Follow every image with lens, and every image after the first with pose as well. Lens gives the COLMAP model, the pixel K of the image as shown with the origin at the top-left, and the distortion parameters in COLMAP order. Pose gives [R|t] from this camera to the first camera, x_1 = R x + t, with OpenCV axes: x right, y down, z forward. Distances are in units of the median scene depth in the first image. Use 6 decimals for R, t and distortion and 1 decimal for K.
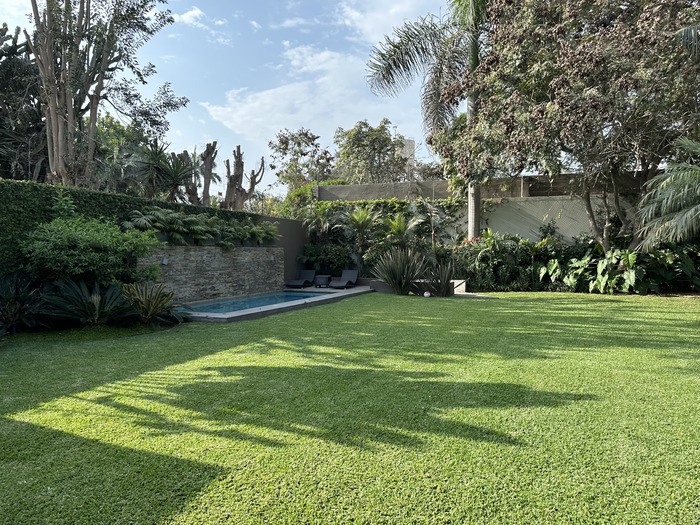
lens RADIAL K [[495.4, 0, 351.1], [0, 495.4, 258.8], [0, 0, 1]] dist [0.120917, -0.170685]
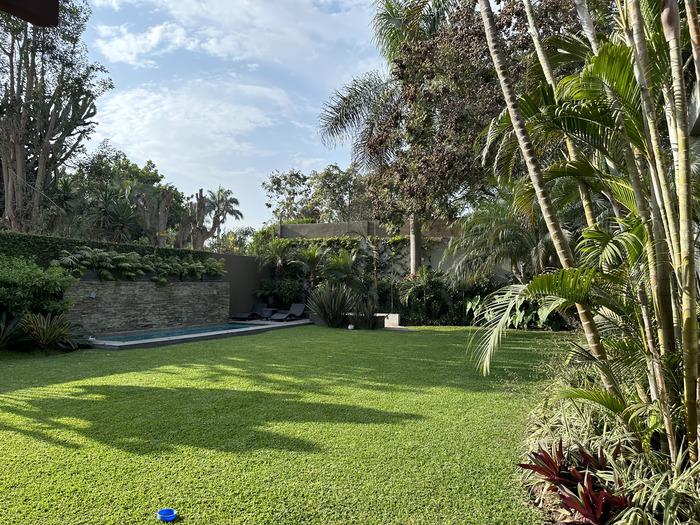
lens RADIAL K [[495.4, 0, 351.1], [0, 495.4, 258.8], [0, 0, 1]] dist [0.120917, -0.170685]
pose [[0.997537, 0.003151, -0.070070, 0.212701], [-0.007930, 0.997652, -0.068019, -0.002391], [0.069691, 0.068408, 0.995220, -0.067399]]
